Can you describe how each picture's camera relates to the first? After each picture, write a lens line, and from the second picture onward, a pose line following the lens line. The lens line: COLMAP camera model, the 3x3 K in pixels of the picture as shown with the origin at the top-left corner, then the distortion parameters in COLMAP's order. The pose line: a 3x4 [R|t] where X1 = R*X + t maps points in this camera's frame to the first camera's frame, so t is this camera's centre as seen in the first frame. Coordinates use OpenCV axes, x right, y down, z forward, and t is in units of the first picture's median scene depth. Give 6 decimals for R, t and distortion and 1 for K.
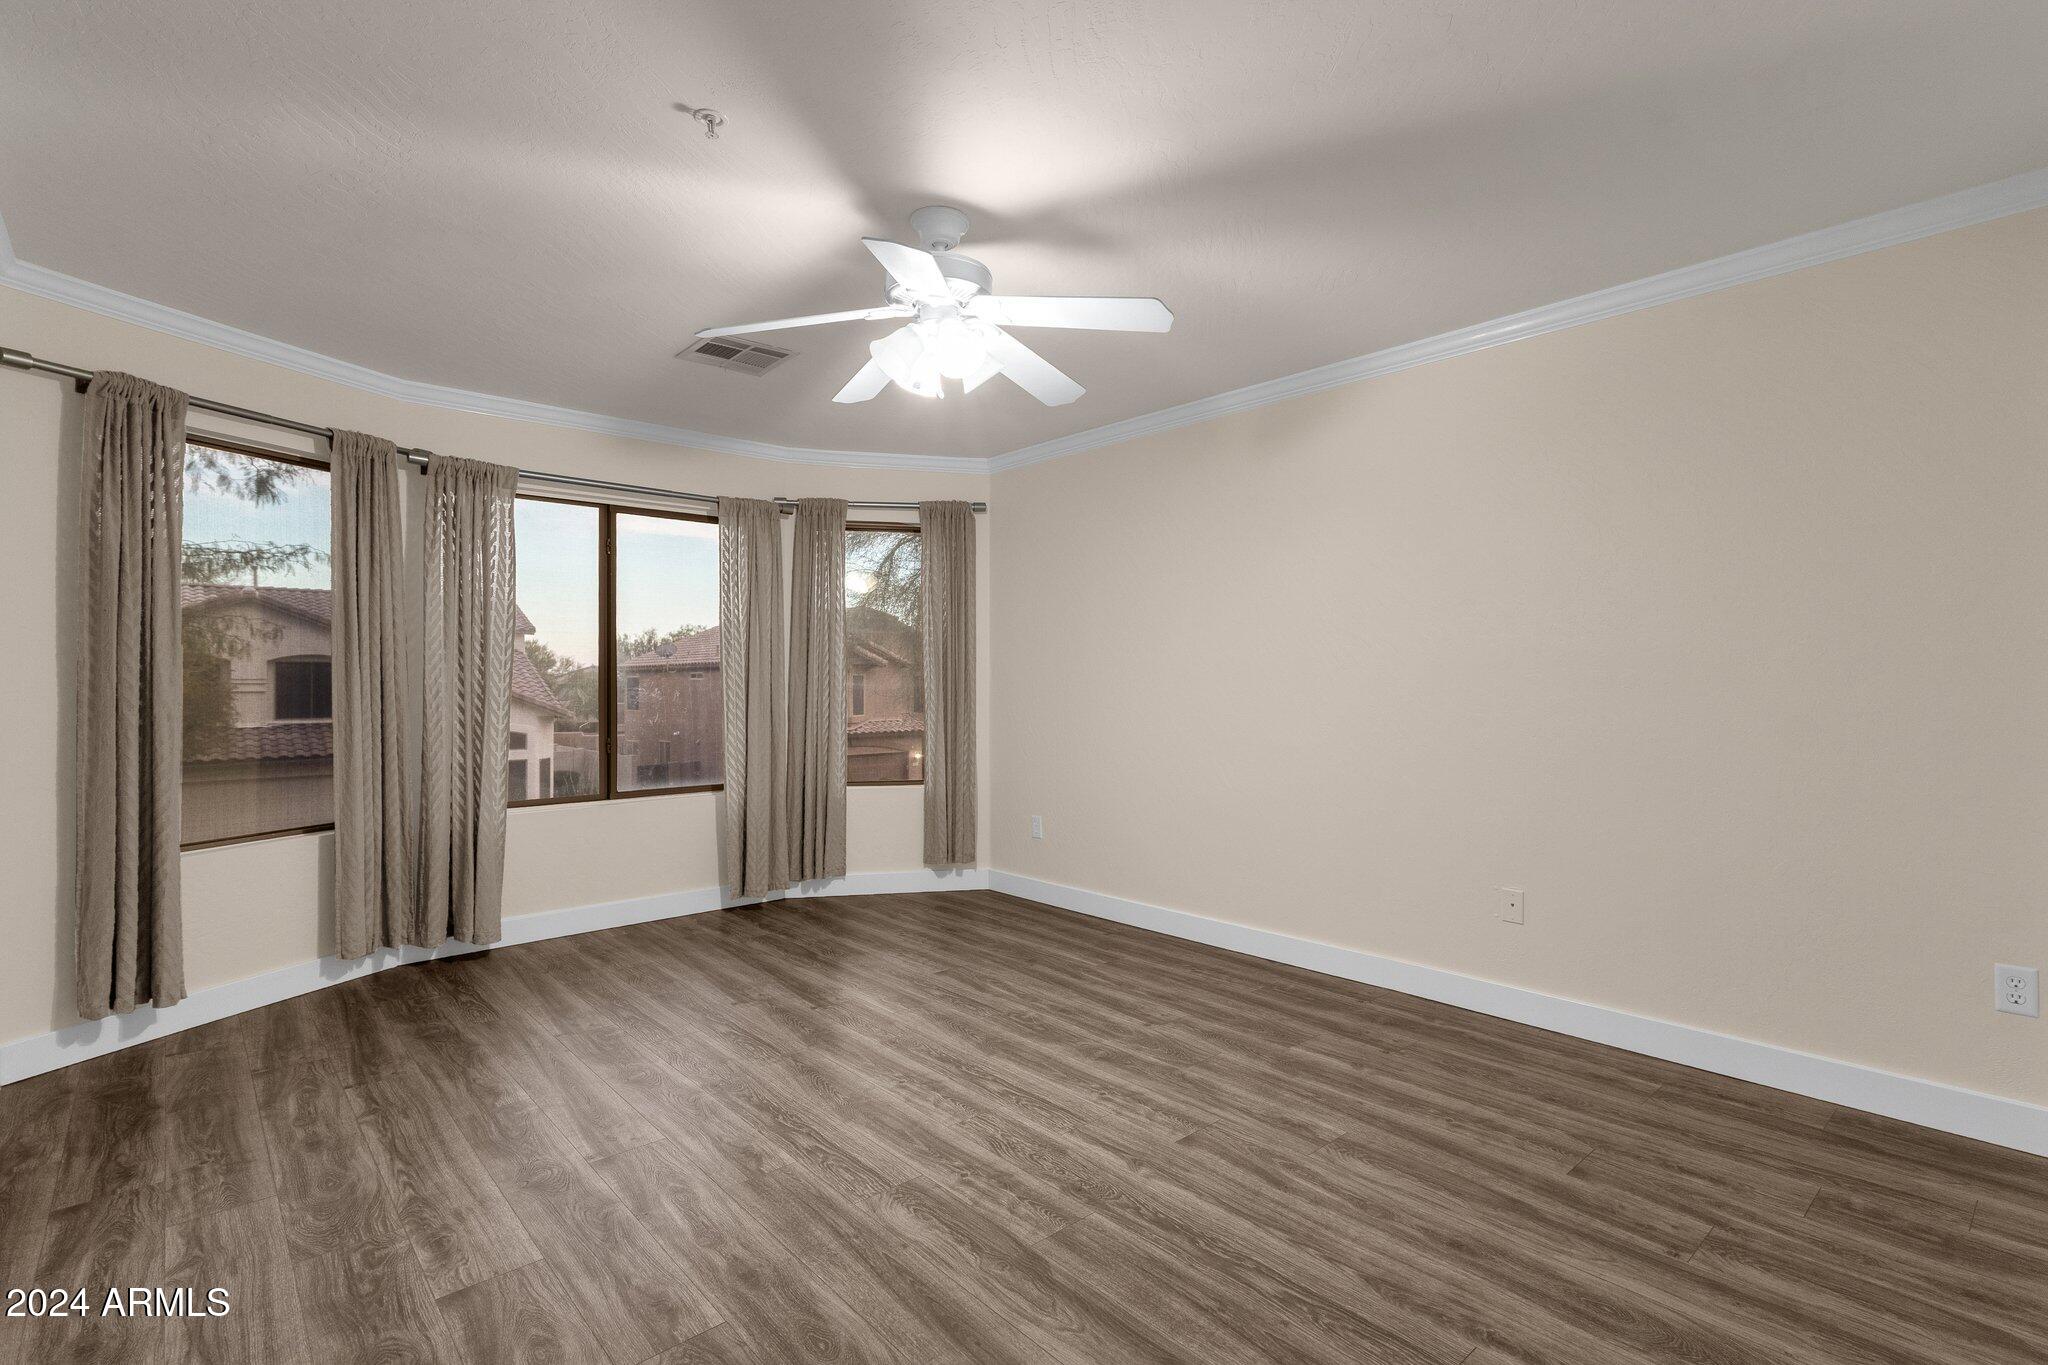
lens RADIAL K [[946.2, 0, 1034.5], [0, 946.2, 680.7], [0, 0, 1]] dist [0.003256, 0.000826]
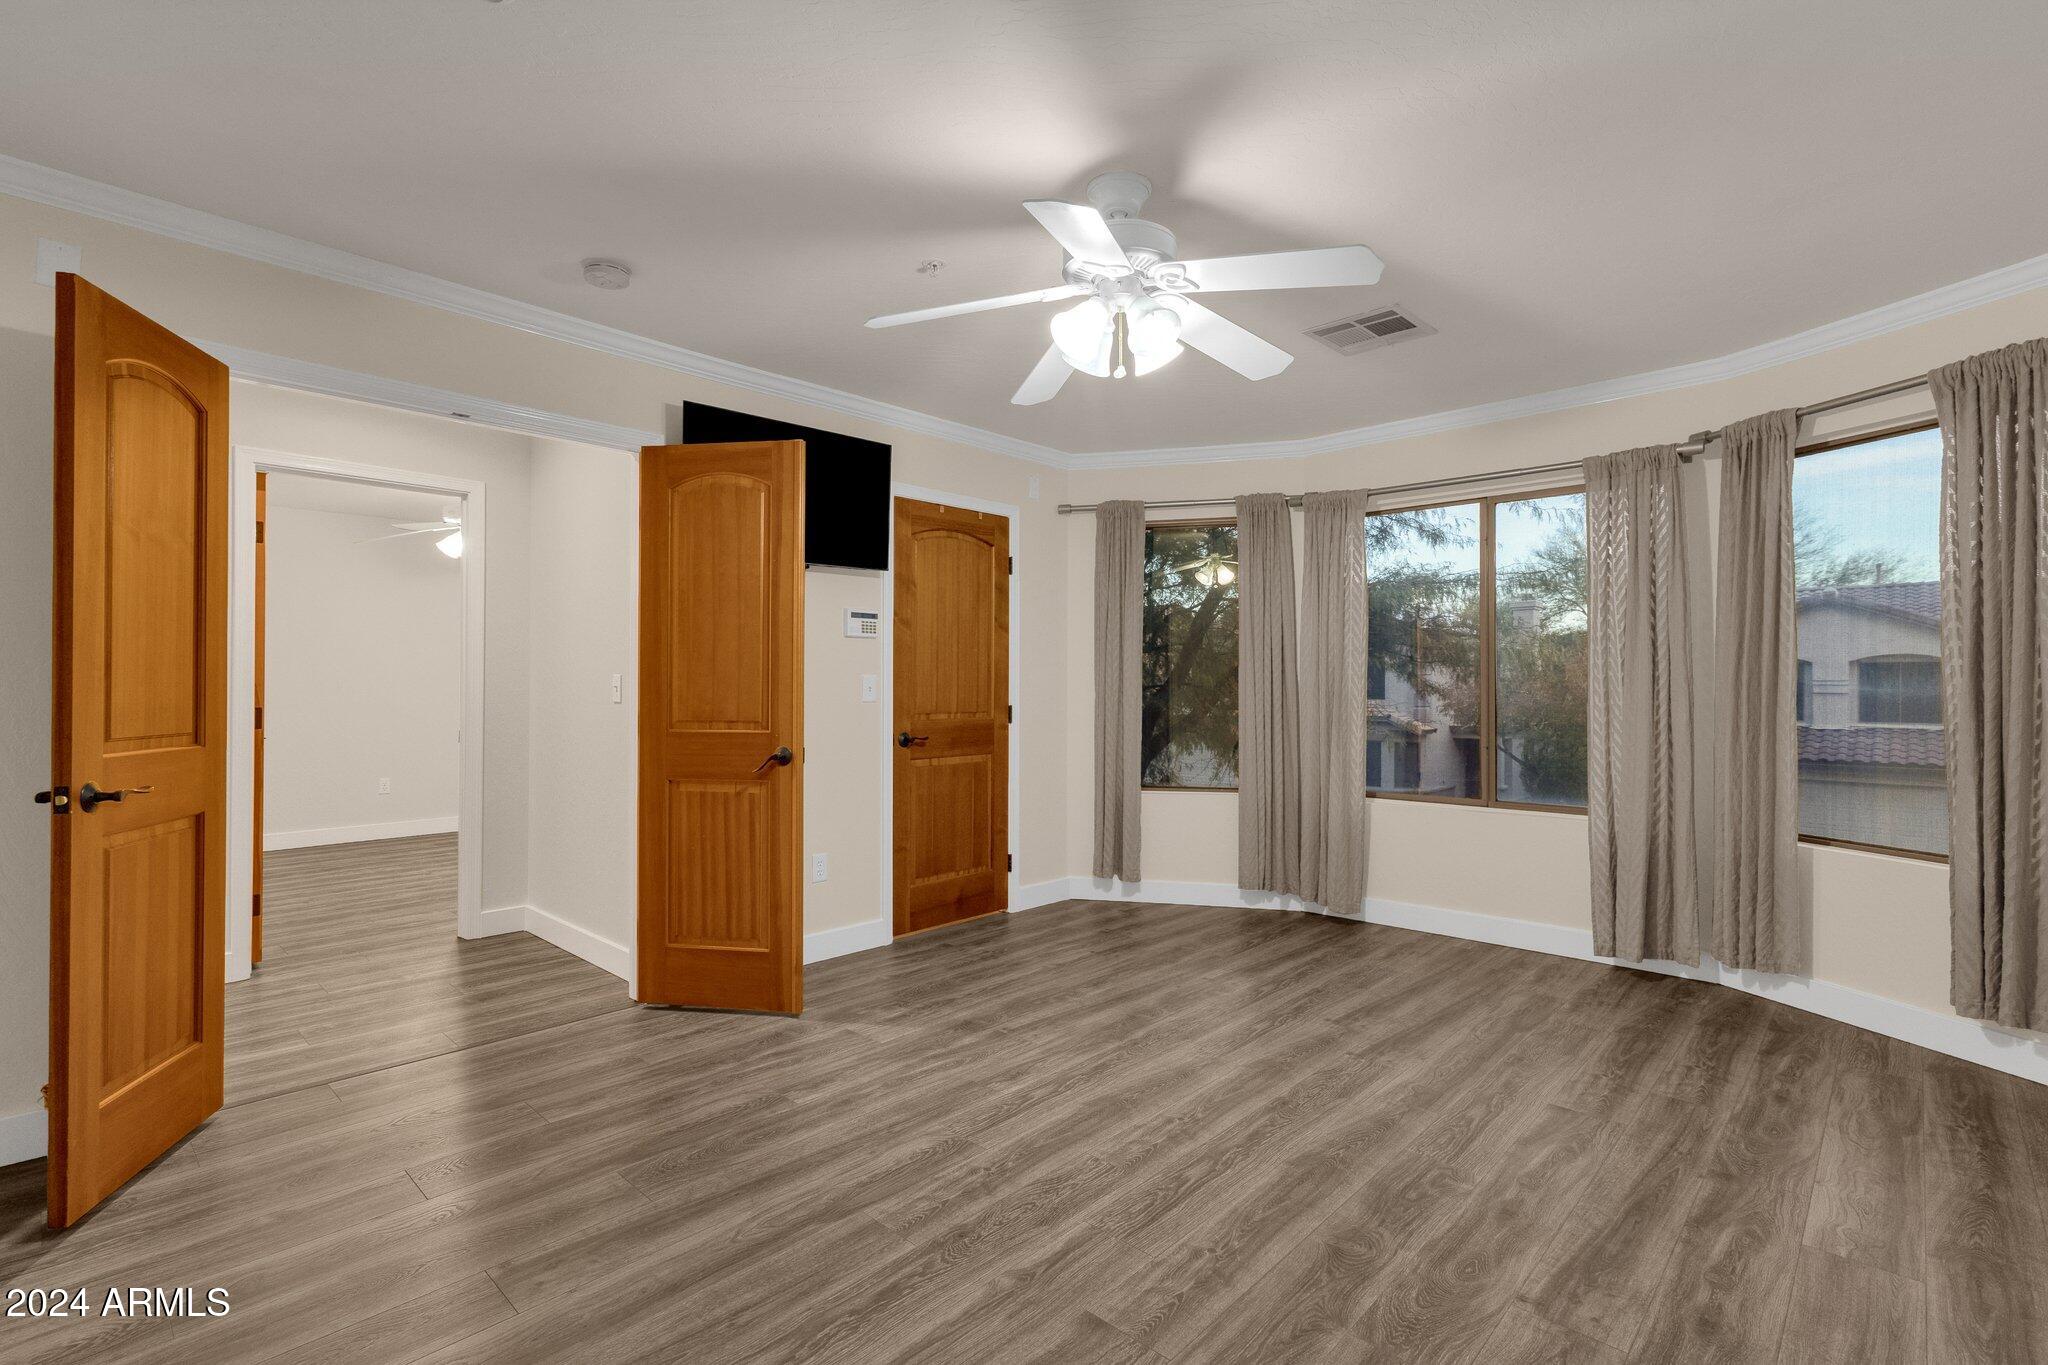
lens RADIAL K [[946.2, 0, 1034.5], [0, 946.2, 680.7], [0, 0, 1]] dist [0.003256, 0.000826]
pose [[0.090733, -0.000152, -0.995875, 0.764792], [-0.000702, 1.000000, -0.000216, -0.000912], [0.995875, 0.000719, 0.090733, 0.778542]]
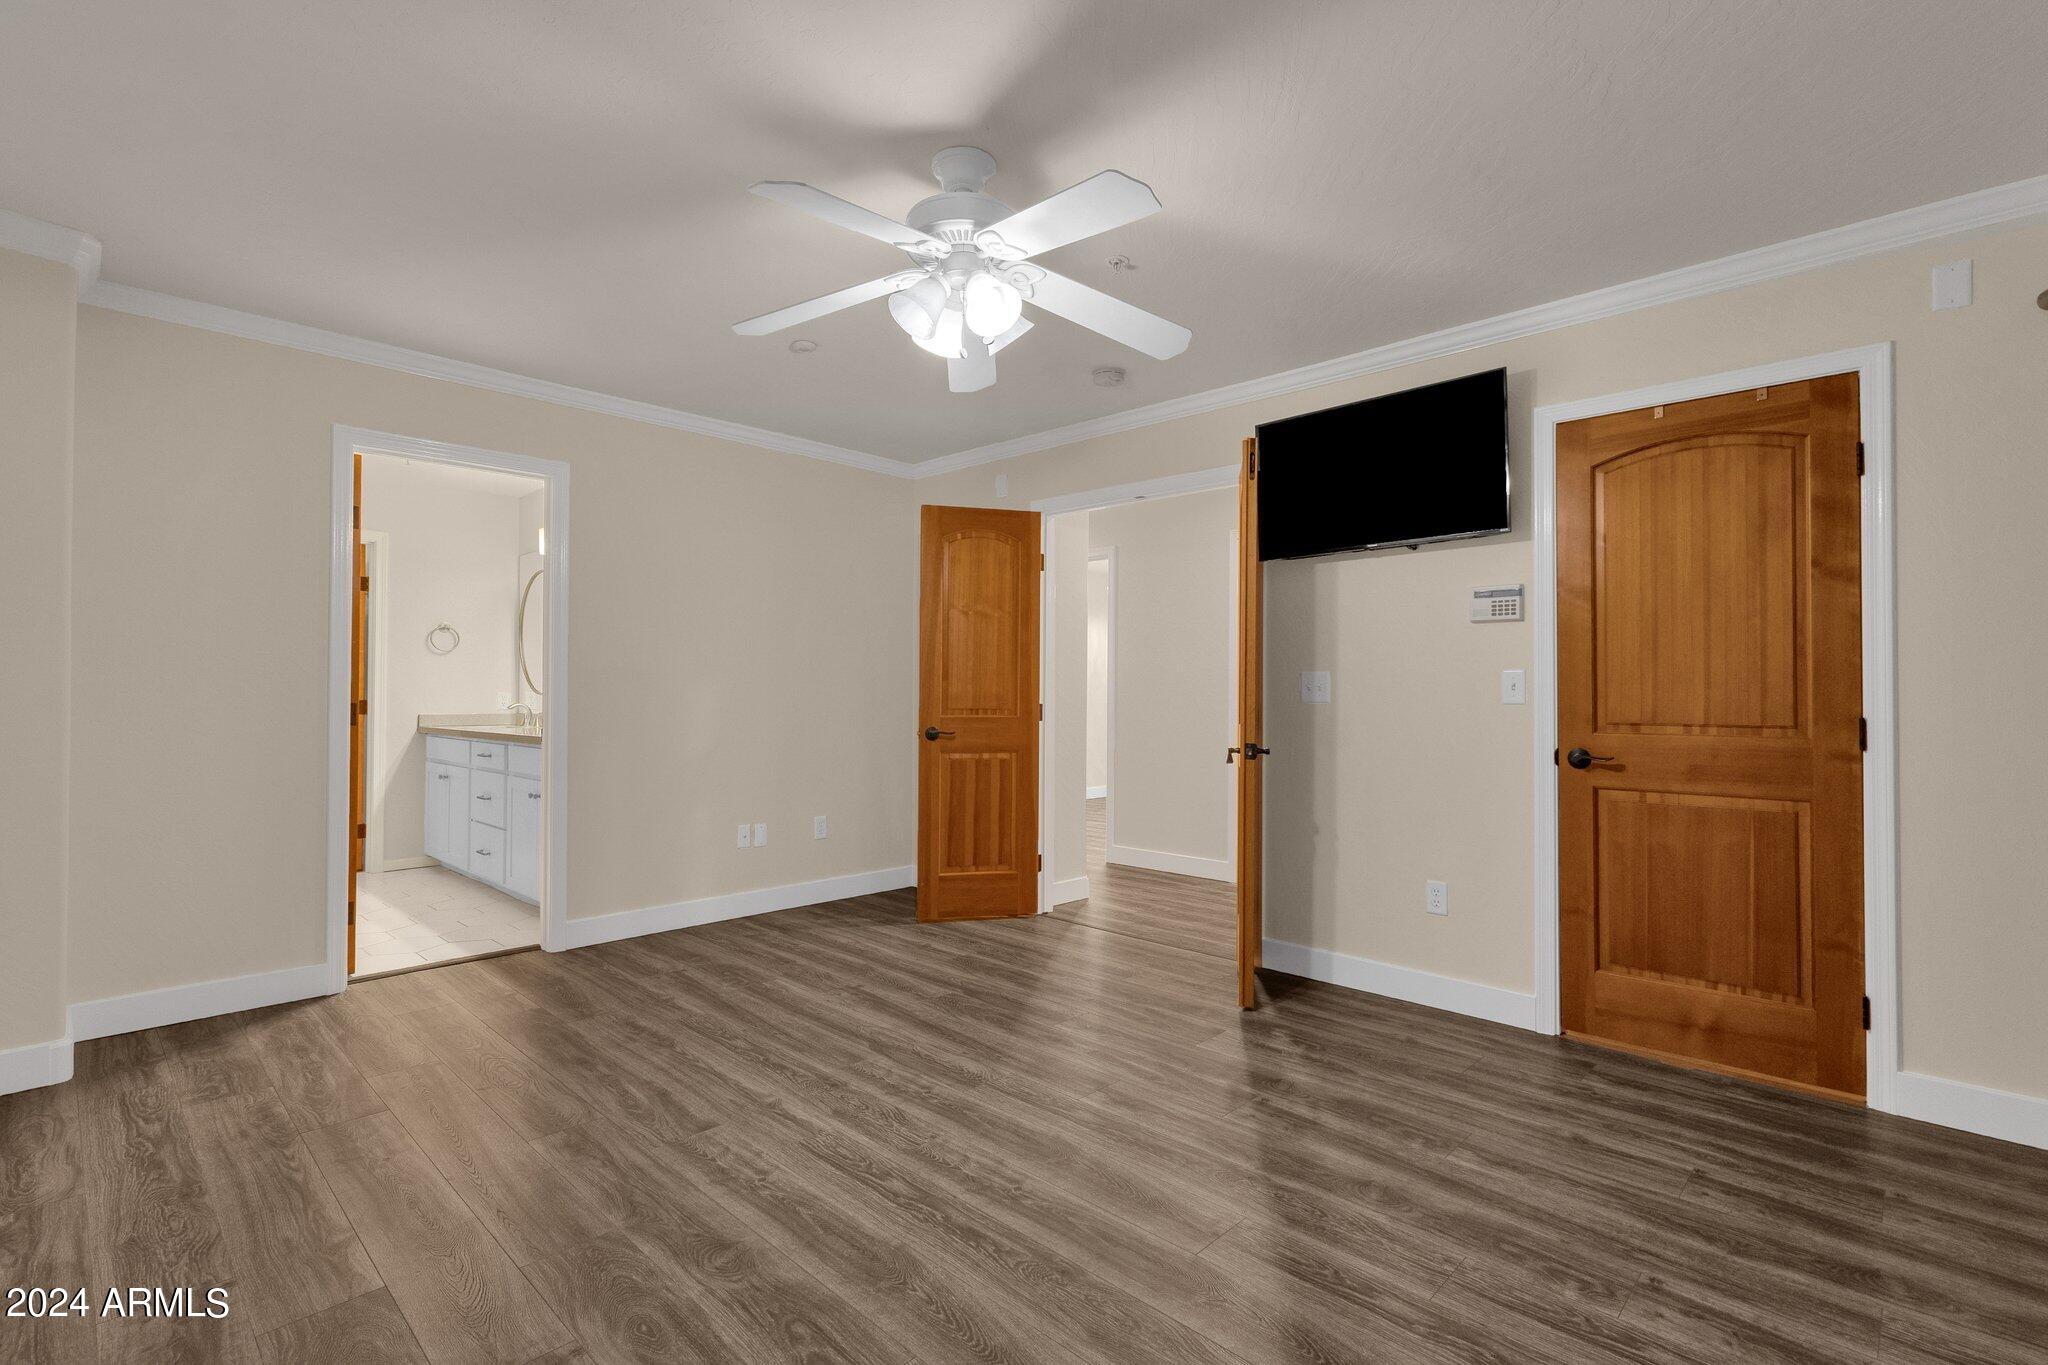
lens RADIAL K [[954.7, 0, 1034.6], [0, 954.7, 681.9], [0, 0, 1]] dist [0.002487, 0.001489]
pose [[-0.997396, -0.002239, -0.072086, -0.097547], [-0.001247, 0.999904, -0.013795, 0.022560], [0.072110, -0.013669, -0.997303, 1.789453]]
